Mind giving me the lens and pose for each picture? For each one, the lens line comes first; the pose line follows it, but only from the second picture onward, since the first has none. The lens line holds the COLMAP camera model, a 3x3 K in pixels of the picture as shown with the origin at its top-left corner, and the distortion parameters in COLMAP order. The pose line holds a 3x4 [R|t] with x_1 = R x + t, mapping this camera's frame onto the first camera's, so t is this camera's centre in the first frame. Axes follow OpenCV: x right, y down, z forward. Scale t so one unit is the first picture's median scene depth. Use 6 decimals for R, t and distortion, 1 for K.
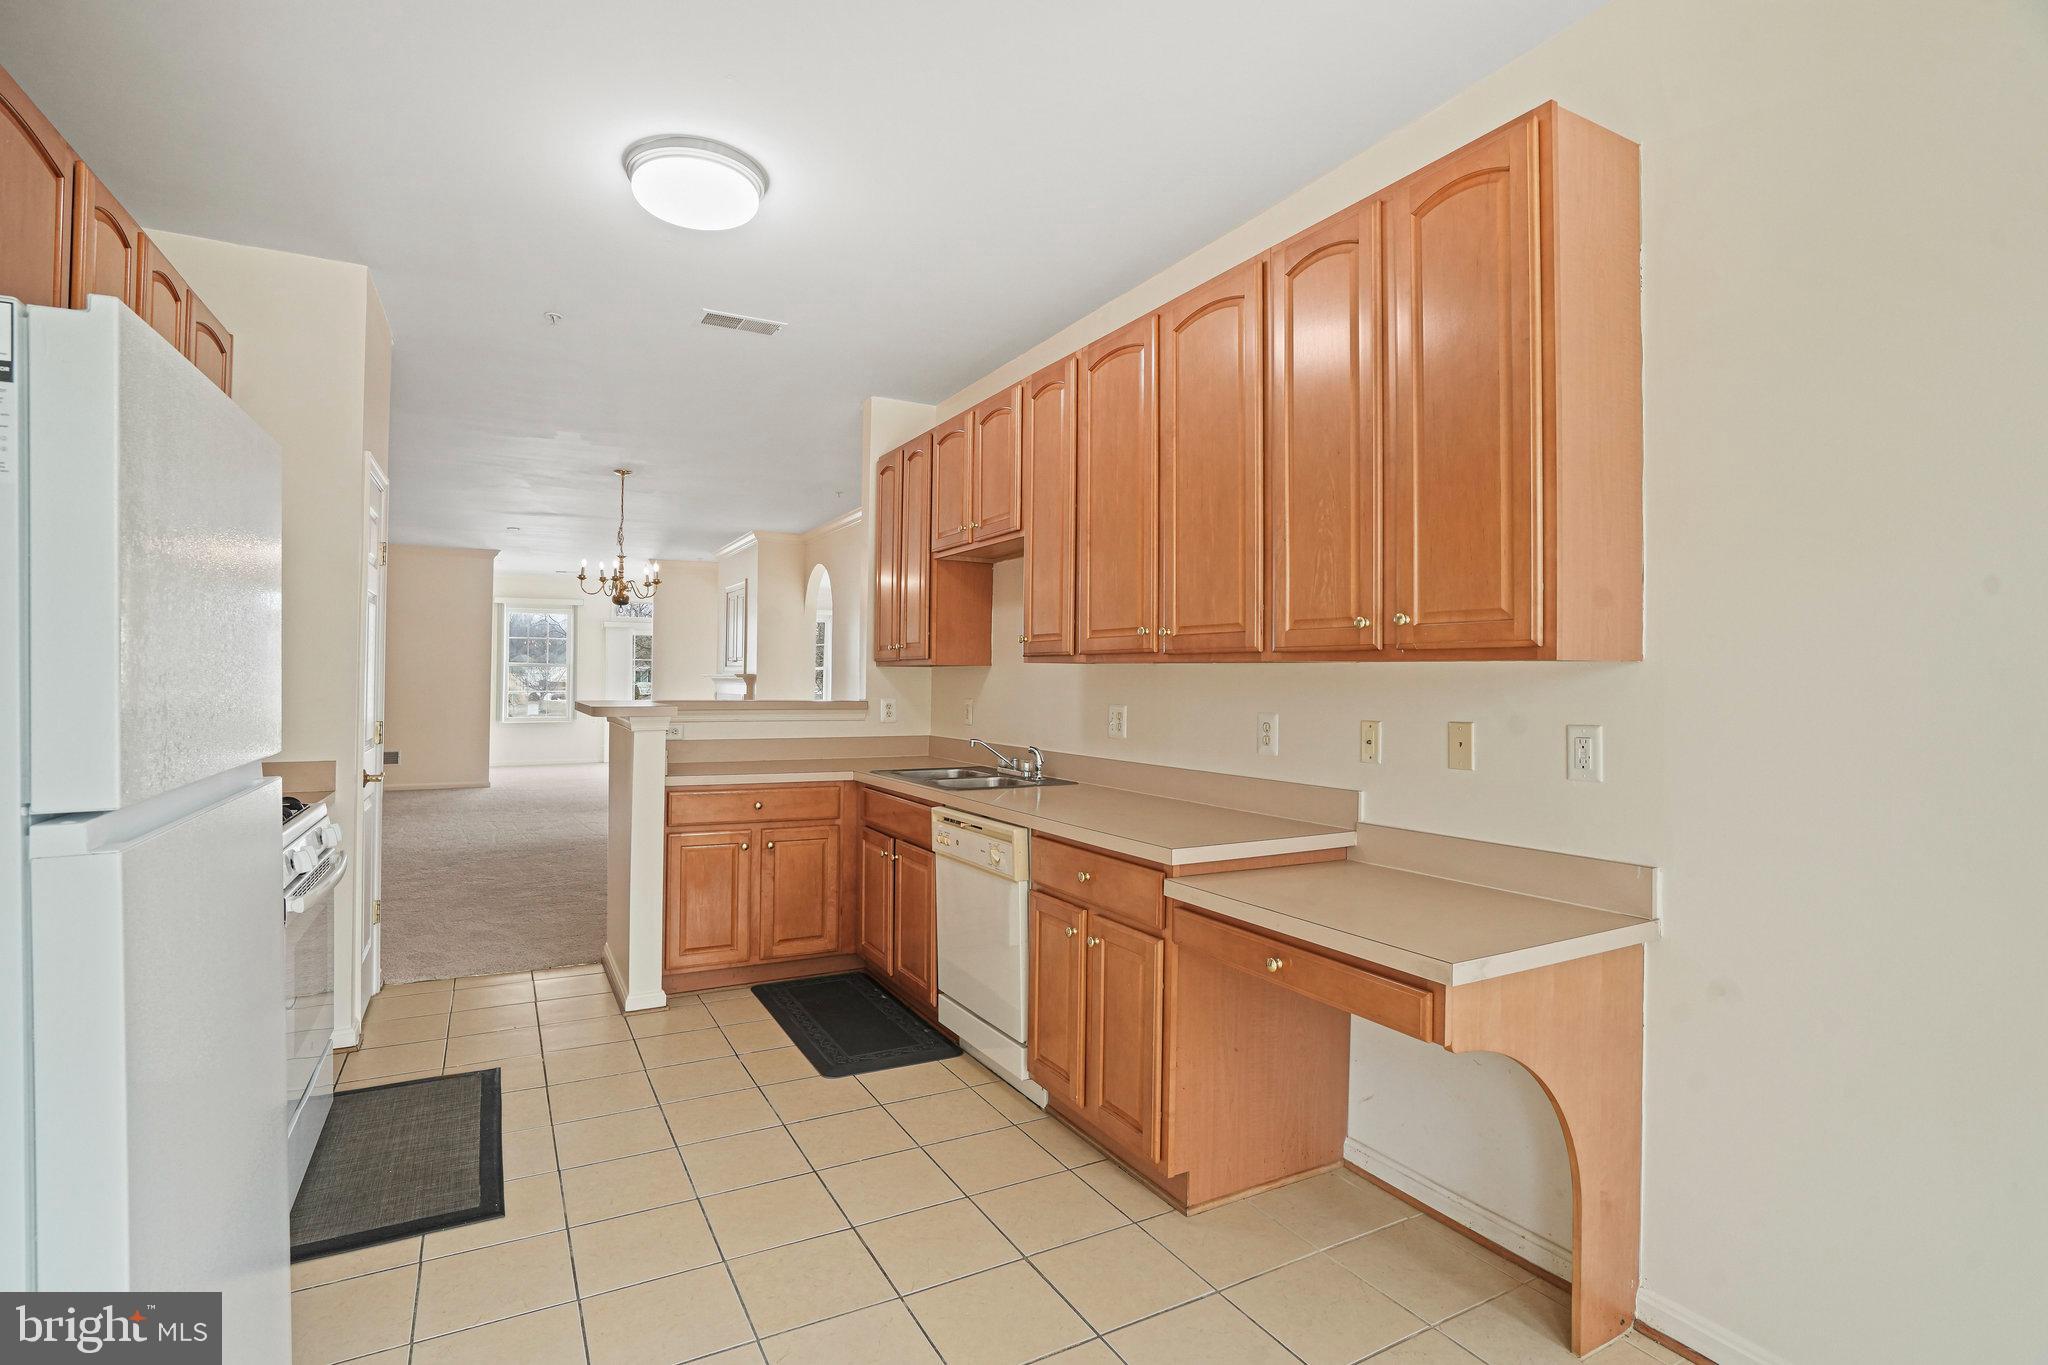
lens RADIAL K [[972.0, 0, 1010.9], [0, 972.0, 672.1], [0, 0, 1]] dist [0.001394, 0.000021]
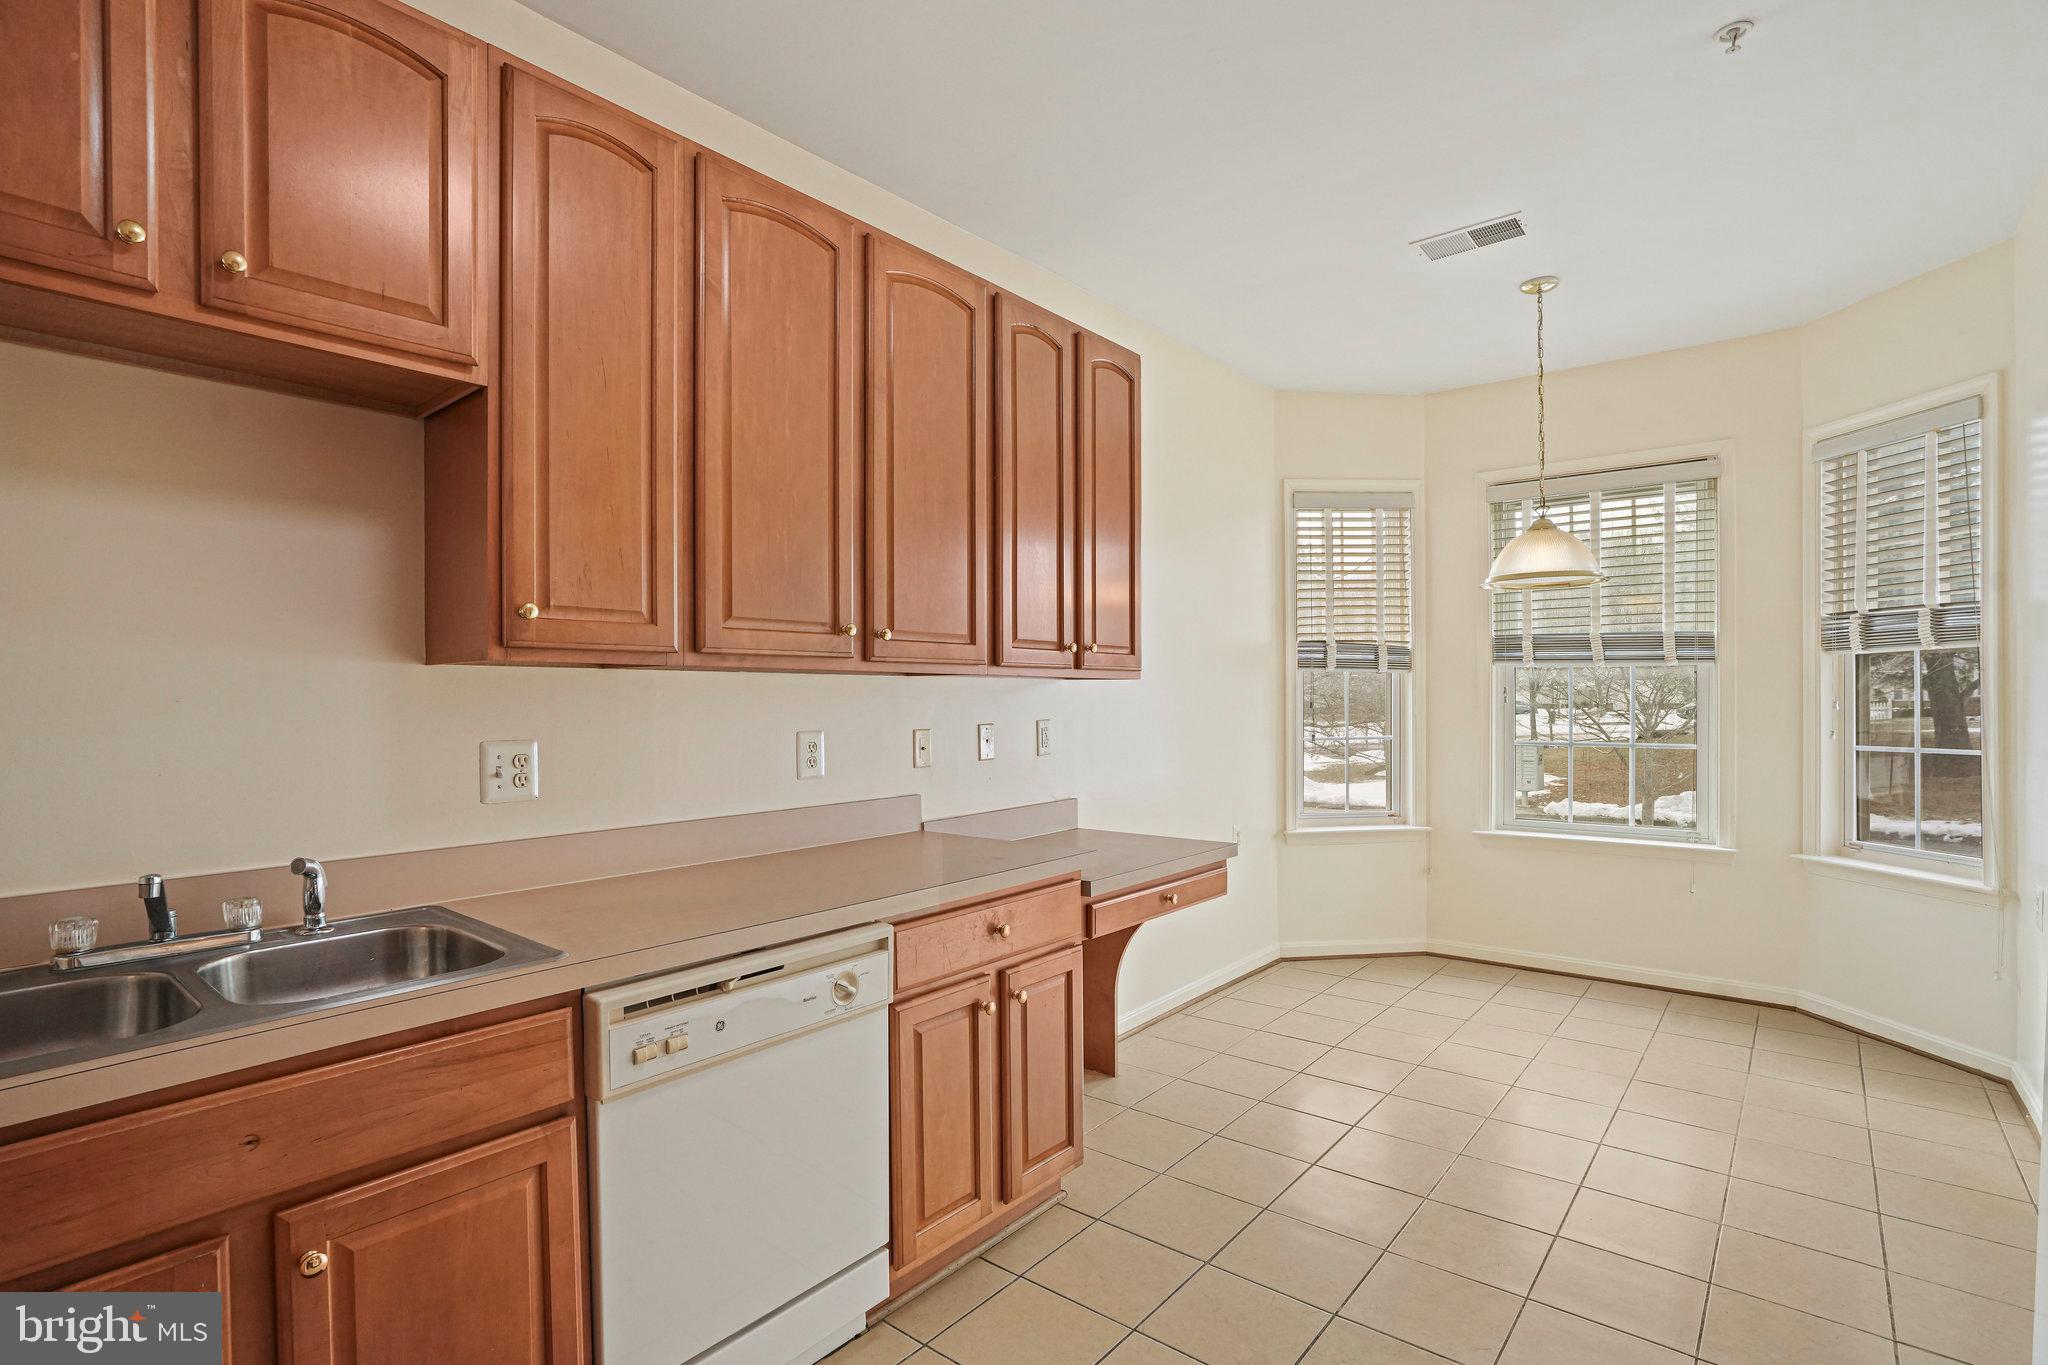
lens RADIAL K [[972.0, 0, 1009.7], [0, 972.0, 699.0], [0, 0, 1]] dist [0.001394, 0.000021]
pose [[-0.354892, -0.008420, 0.934869, -0.619104], [-0.006243, 0.999958, 0.006636, 0.006411], [-0.934886, -0.003481, -0.354930, 1.138389]]
